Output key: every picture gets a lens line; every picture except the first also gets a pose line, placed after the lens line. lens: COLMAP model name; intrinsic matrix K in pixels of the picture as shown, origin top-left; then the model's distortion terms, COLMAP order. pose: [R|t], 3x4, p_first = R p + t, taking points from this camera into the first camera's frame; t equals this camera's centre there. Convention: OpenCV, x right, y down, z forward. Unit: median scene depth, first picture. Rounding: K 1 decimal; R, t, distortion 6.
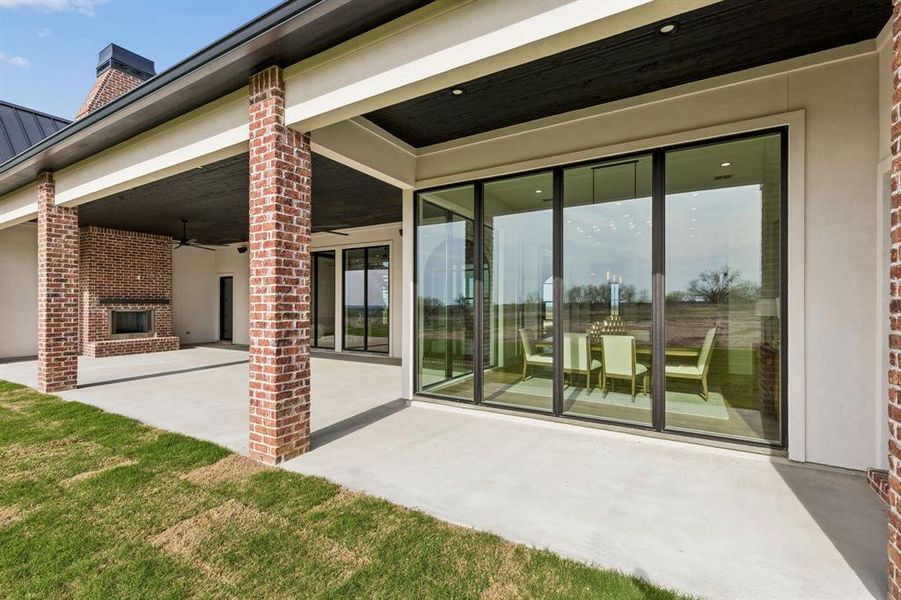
lens RADIAL K [[403.0, 0, 448.9], [0, 403.0, 303.2], [0, 0, 1]] dist [-0.001632, 0.000261]
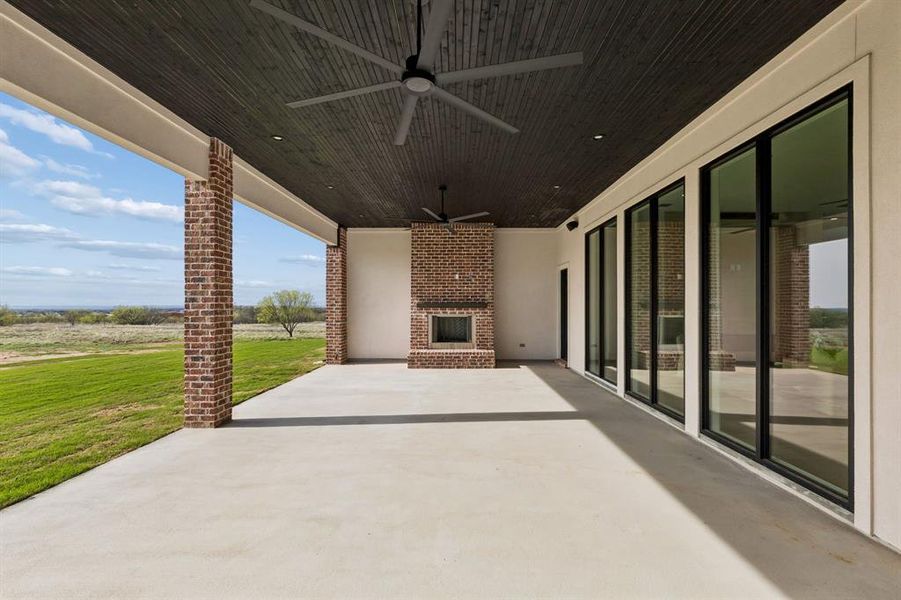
lens RADIAL K [[403.0, 0, 448.9], [0, 403.0, 303.2], [0, 0, 1]] dist [-0.001632, 0.000261]
pose [[0.490613, -0.006573, -0.871353, -0.081643], [0.003825, 0.999978, -0.005390, -0.007120], [0.871369, -0.000688, 0.490628, 1.020149]]
